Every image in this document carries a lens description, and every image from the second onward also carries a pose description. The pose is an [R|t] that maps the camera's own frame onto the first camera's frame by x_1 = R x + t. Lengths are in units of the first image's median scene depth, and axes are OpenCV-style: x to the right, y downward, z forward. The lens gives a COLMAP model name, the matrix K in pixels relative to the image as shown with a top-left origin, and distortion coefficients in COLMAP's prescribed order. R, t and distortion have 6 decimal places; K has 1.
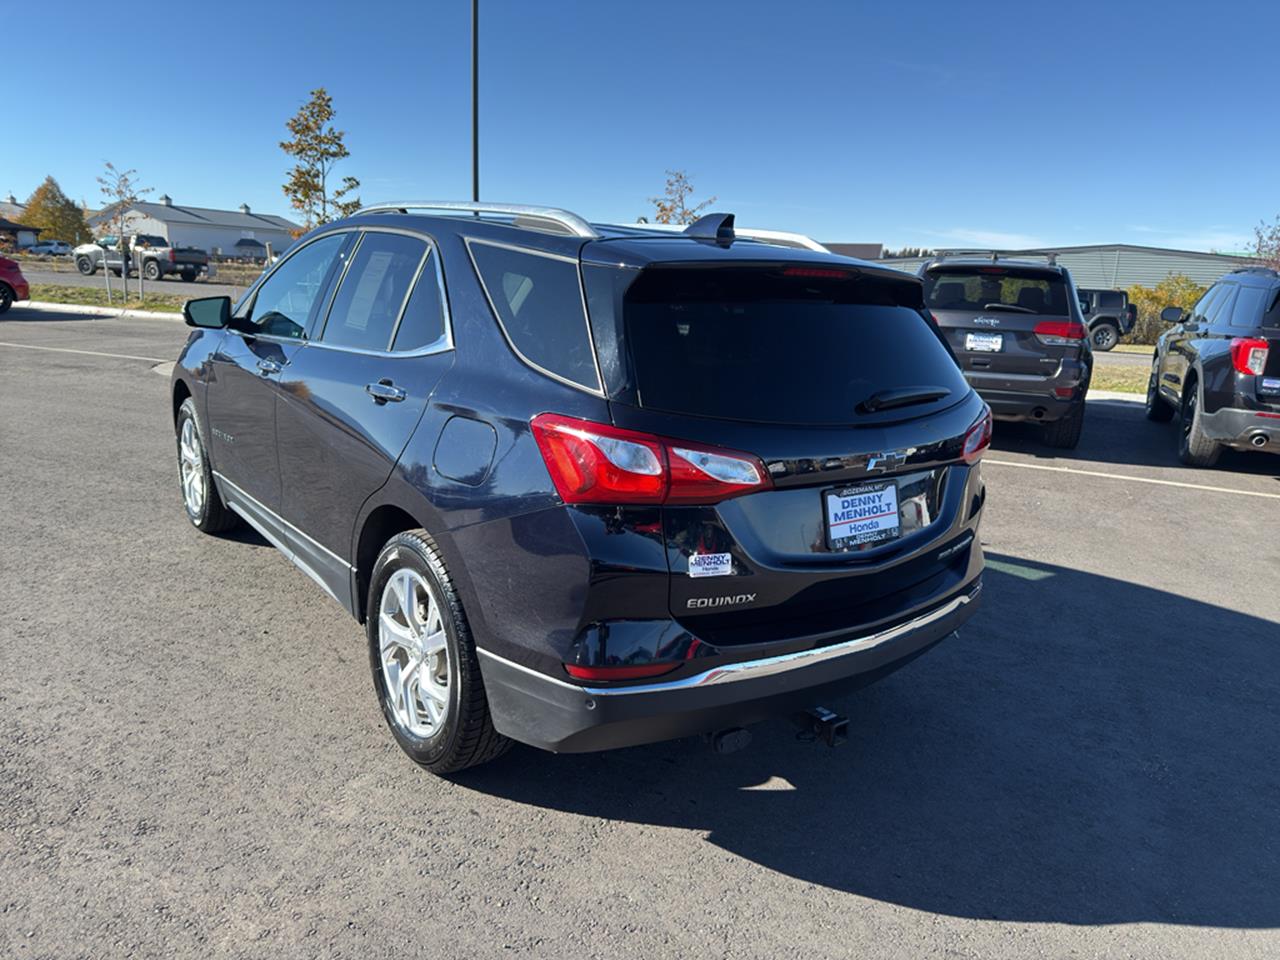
lens RADIAL K [[860.5, 0, 676.0], [0, 860.5, 432.3], [0, 0, 1]] dist [0.027307, -0.001810]
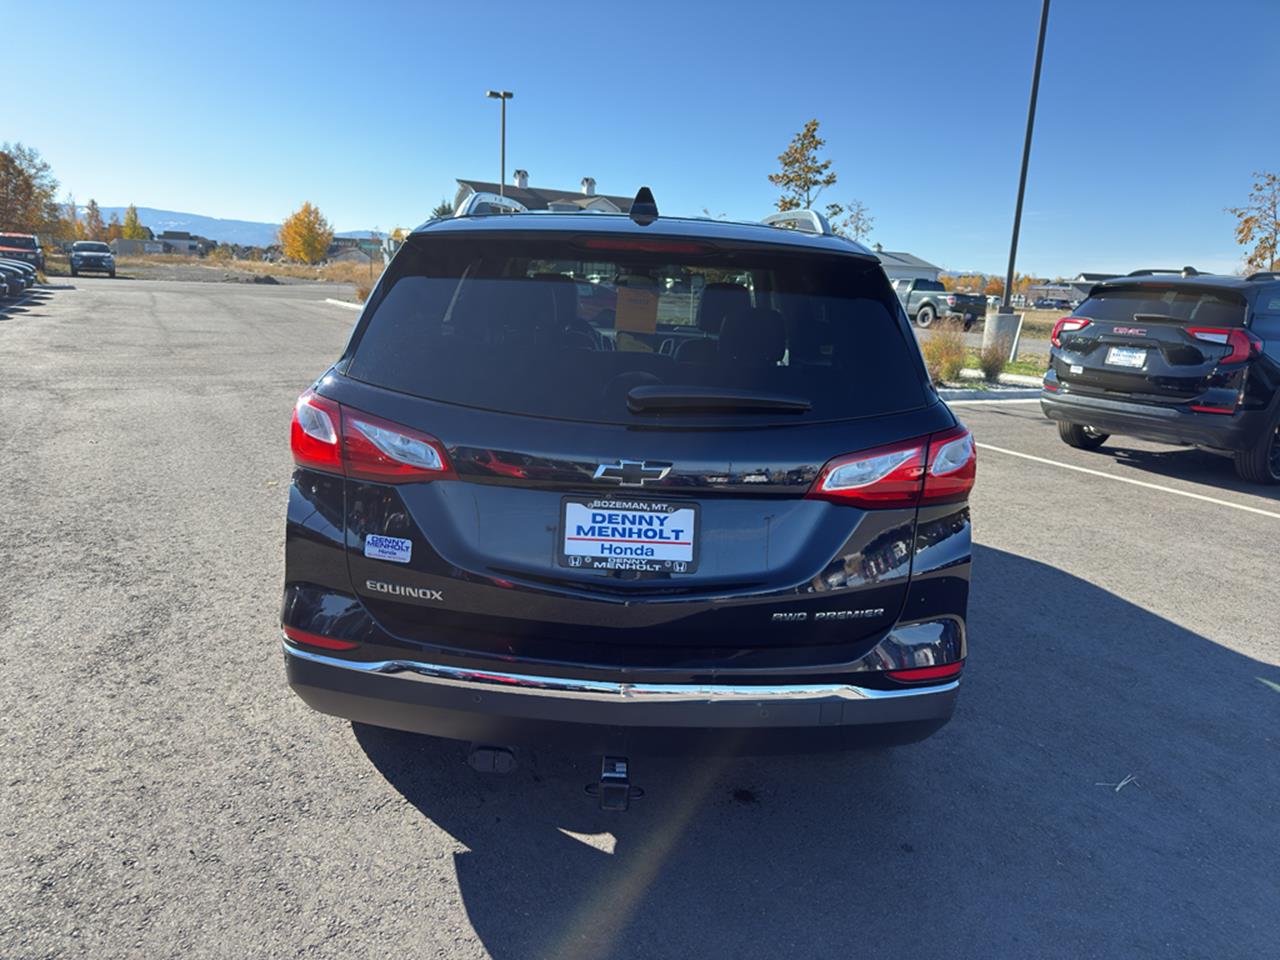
lens RADIAL K [[888.0, 0, 656.4], [0, 888.0, 458.5], [0, 0, 1]] dist [0.026340, -0.019316]
pose [[0.800115, 0.107576, -0.590121, 0.732065], [-0.115079, 0.993042, 0.024996, -0.001401], [0.588704, 0.047910, 0.806928, 0.334219]]
